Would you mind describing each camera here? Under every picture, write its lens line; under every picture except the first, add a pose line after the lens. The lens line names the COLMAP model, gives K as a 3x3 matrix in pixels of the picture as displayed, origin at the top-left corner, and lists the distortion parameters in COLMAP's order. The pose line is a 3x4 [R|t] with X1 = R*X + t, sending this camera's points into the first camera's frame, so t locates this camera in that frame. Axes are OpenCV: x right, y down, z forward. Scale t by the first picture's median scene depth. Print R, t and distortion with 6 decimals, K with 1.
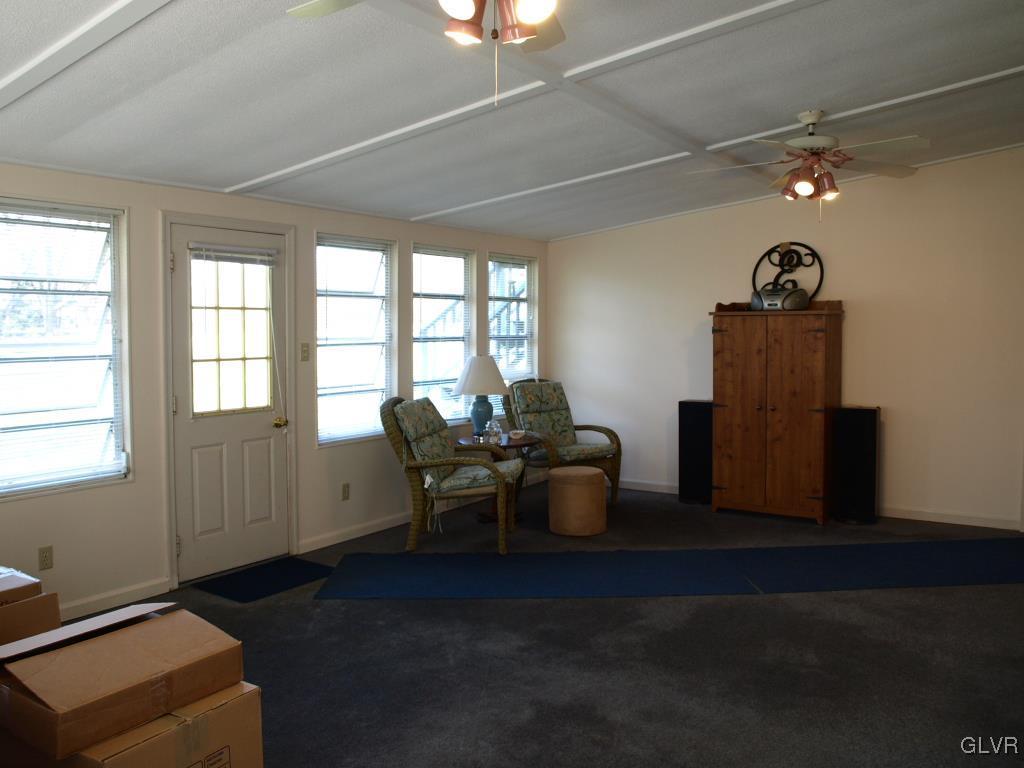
lens RADIAL K [[838.7, 0, 502.5], [0, 838.7, 387.2], [0, 0, 1]] dist [-0.093717, 0.033652]
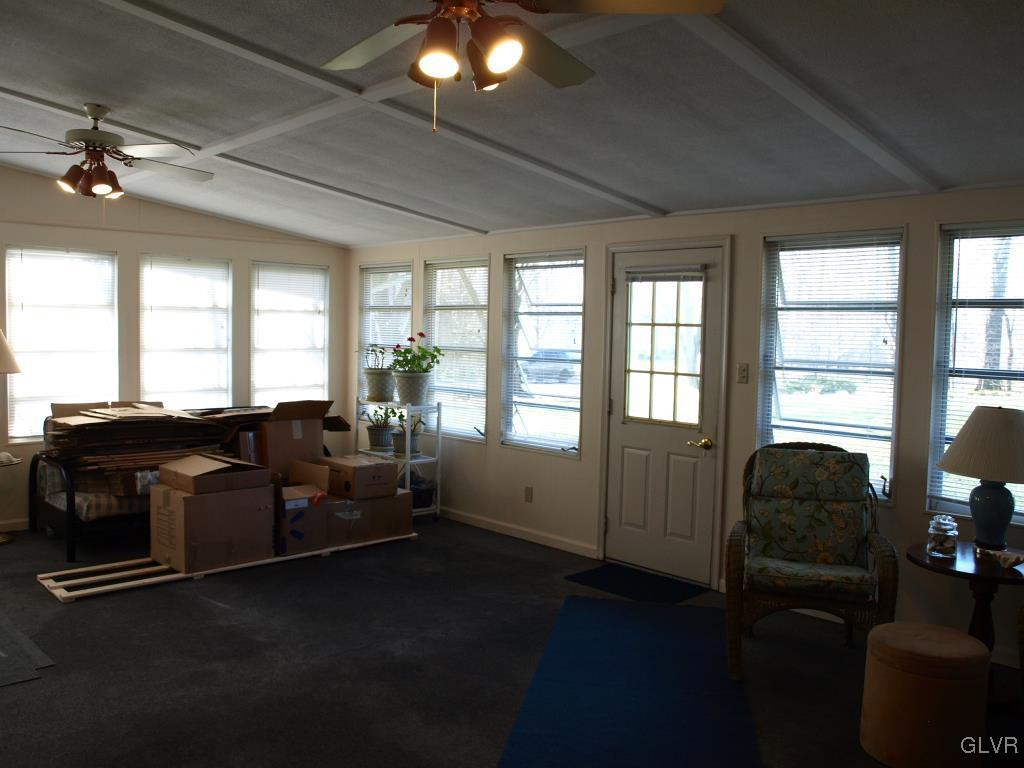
lens RADIAL K [[838.7, 0, 502.2], [0, 838.7, 378.3], [0, 0, 1]] dist [-0.093717, 0.033652]
pose [[-0.211277, 0.051736, -0.976056, 0.766524], [-0.093372, 0.992963, 0.072843, -0.086397], [0.972956, 0.106527, -0.204959, 1.033744]]
